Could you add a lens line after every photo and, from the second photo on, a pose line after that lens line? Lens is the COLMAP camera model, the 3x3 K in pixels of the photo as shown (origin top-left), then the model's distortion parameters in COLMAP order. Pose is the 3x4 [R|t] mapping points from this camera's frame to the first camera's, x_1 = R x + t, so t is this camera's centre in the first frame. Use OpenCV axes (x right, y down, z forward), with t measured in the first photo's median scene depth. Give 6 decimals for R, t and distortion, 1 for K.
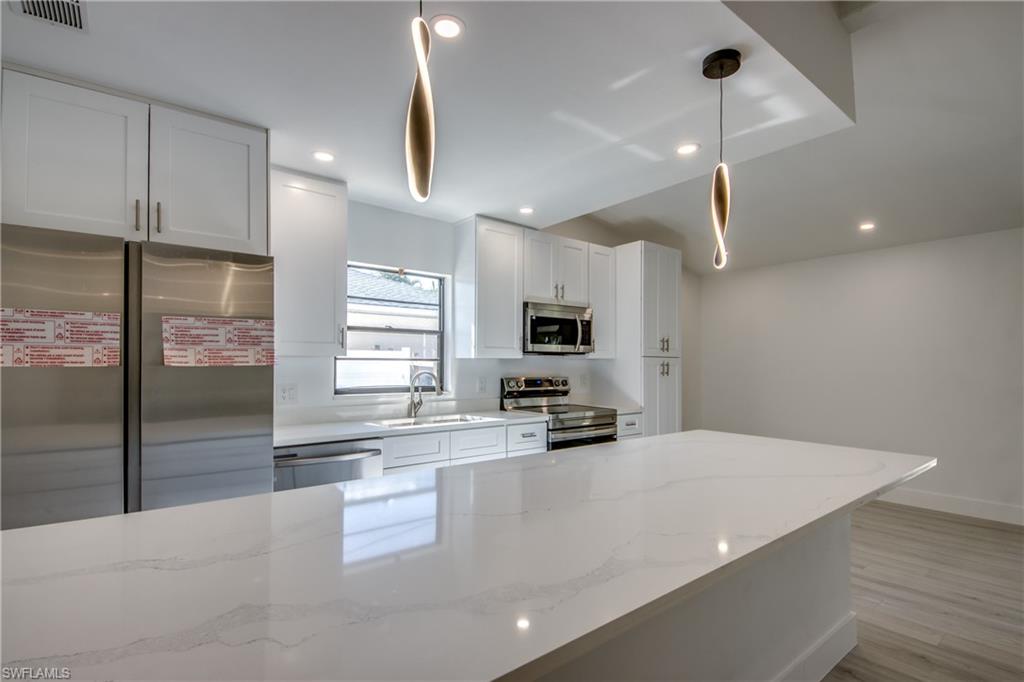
lens RADIAL K [[480.5, 0, 531.0], [0, 480.5, 363.3], [0, 0, 1]] dist [0.002872, -0.006634]
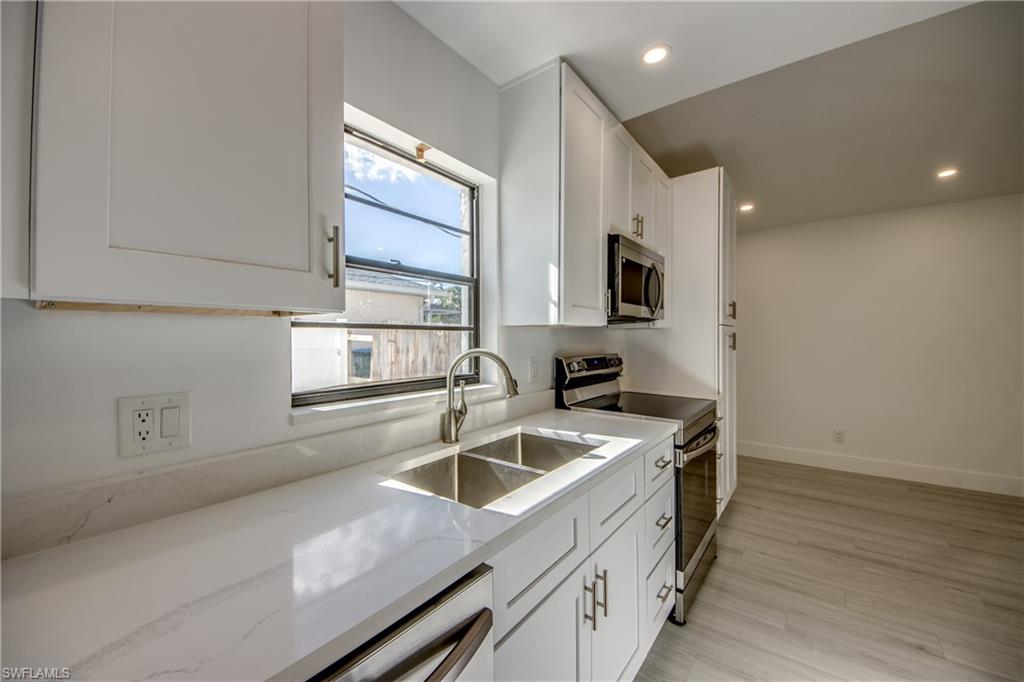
lens RADIAL K [[399.8, 0, 489.9], [0, 399.8, 338.9], [0, 0, 1]] dist [0.006371, -0.009377]
pose [[0.983697, -0.007434, 0.179679, -0.275556], [0.007274, 0.999972, 0.001554, 0.005252], [-0.179685, -0.000222, 0.983724, 0.562056]]
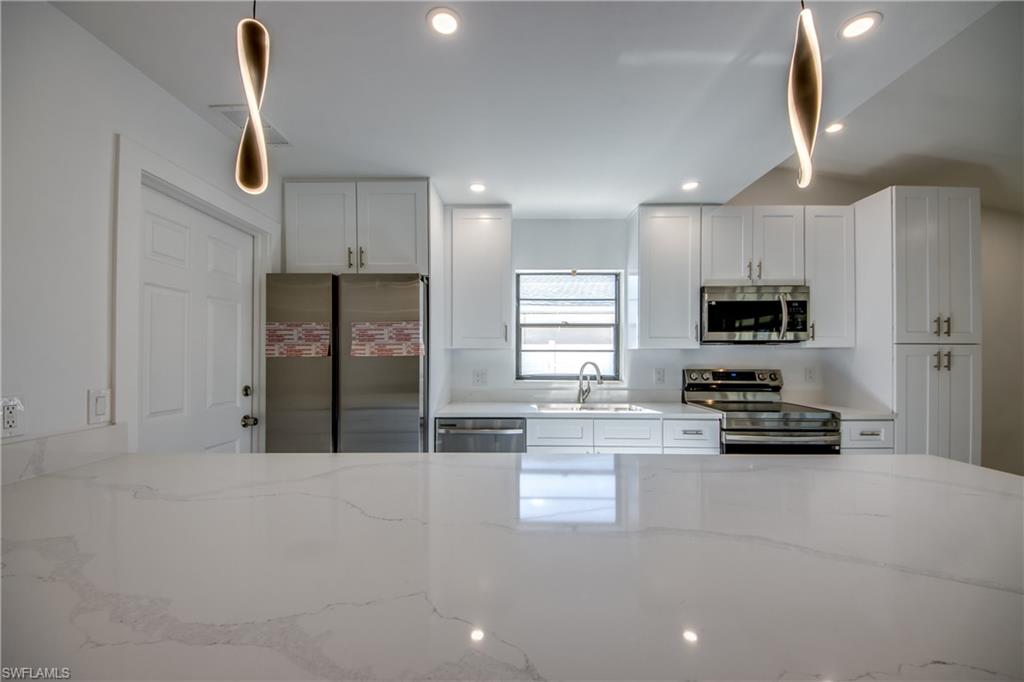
lens RADIAL K [[399.8, 0, 511.6], [0, 399.8, 352.4], [0, 0, 1]] dist [0.006371, -0.009377]
pose [[0.766881, -0.006411, -0.641757, 0.212817], [0.003085, 0.999975, -0.006302, 0.001558], [0.641781, 0.002853, 0.766882, 0.192981]]
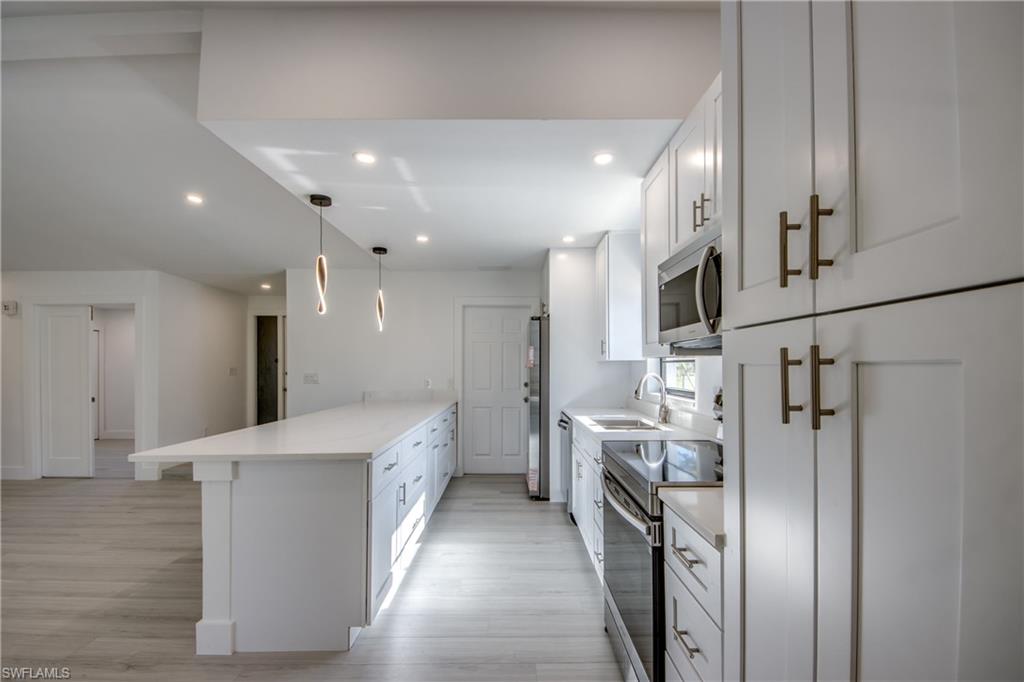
lens RADIAL K [[421.9, 0, 518.1], [0, 421.9, 361.1], [0, 0, 1]] dist [0.007921, -0.000707]
pose [[-0.632834, -0.012116, -0.774193, 0.572858], [0.004137, 0.999810, -0.019029, 0.006695], [0.774276, -0.015245, -0.632664, 1.284406]]
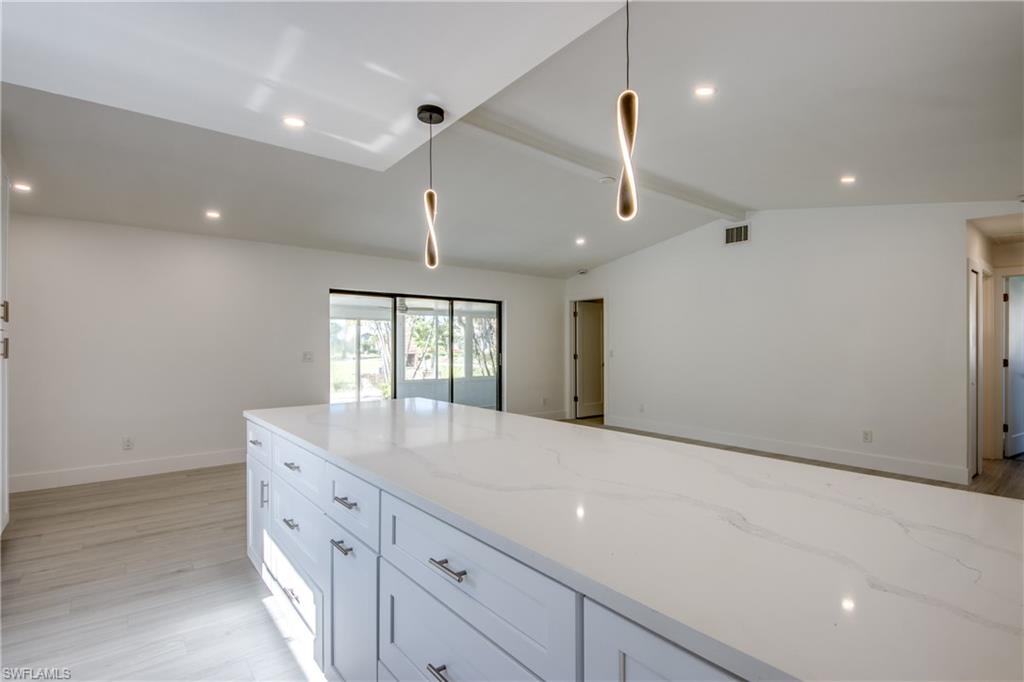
lens RADIAL K [[480.5, 0, 519.9], [0, 480.5, 344.7], [0, 0, 1]] dist [0.002872, -0.006634]
pose [[0.010690, -0.001922, 0.999941, -0.463237], [0.001411, 0.999997, 0.001907, 0.008748], [-0.999942, 0.001391, 0.010693, 0.371186]]
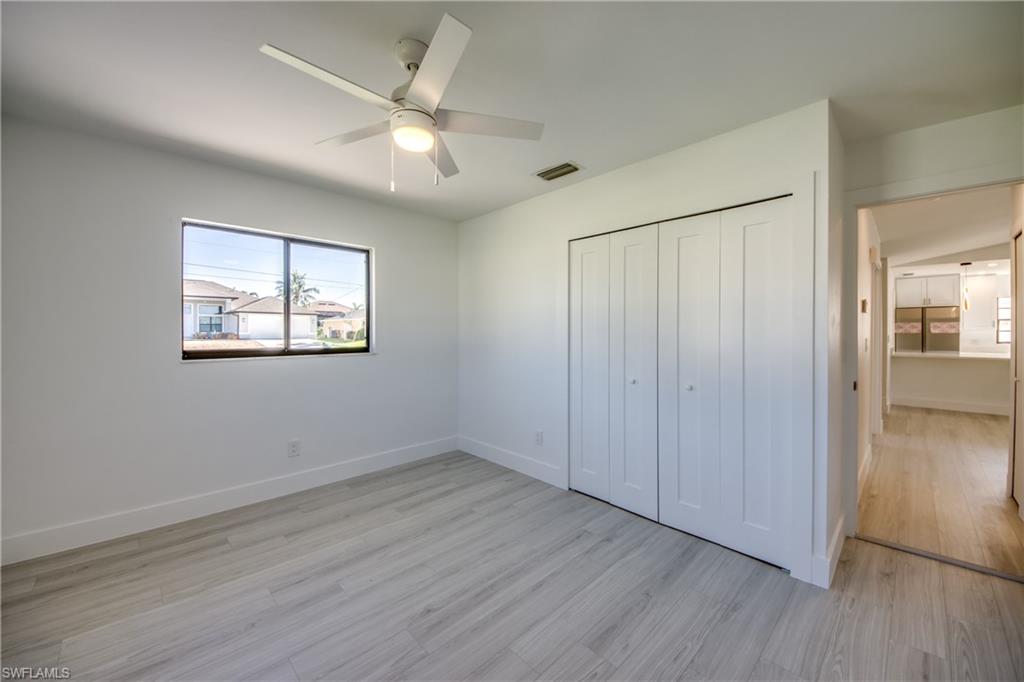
lens RADIAL K [[399.8, 0, 501.8], [0, 399.8, 332.5], [0, 0, 1]] dist [0.006371, -0.009377]
pose [[0.075571, -0.001730, -0.997139, 1.583721], [-0.007248, 0.999971, -0.002284, 0.023804], [0.997114, 0.007400, 0.075556, -1.970292]]
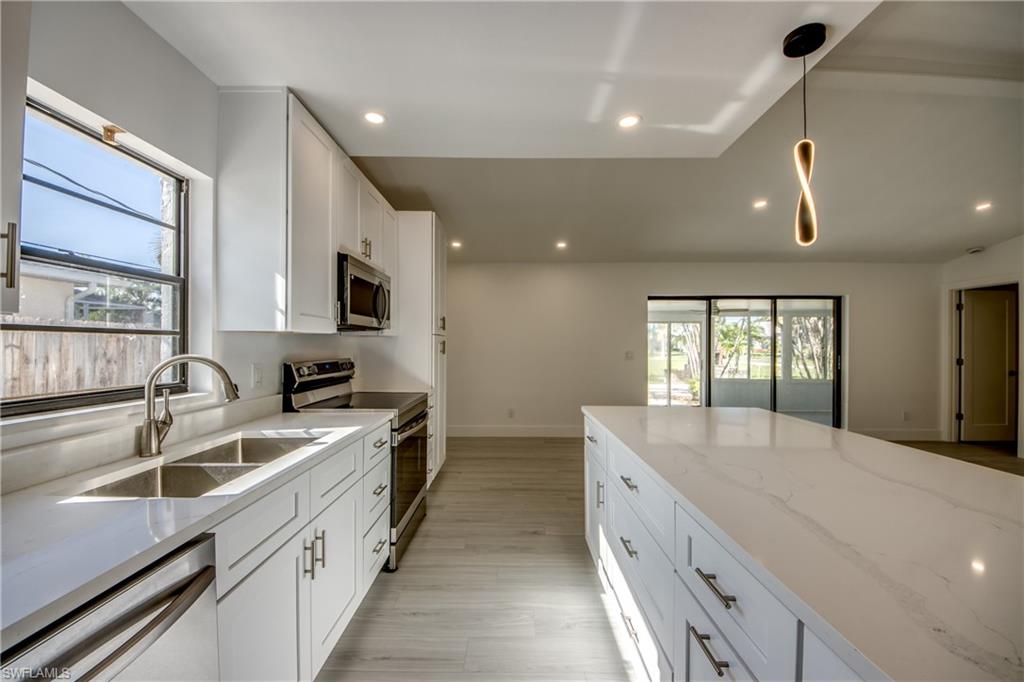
lens RADIAL K [[387.4, 0, 515.5], [0, 387.4, 344.4], [0, 0, 1]] dist [0.003286, -0.005120]
pose [[0.642884, -0.001494, 0.765962, -0.300213], [-0.001604, 0.999993, 0.003297, 0.003514], [-0.765962, -0.003349, 0.642878, 0.471291]]
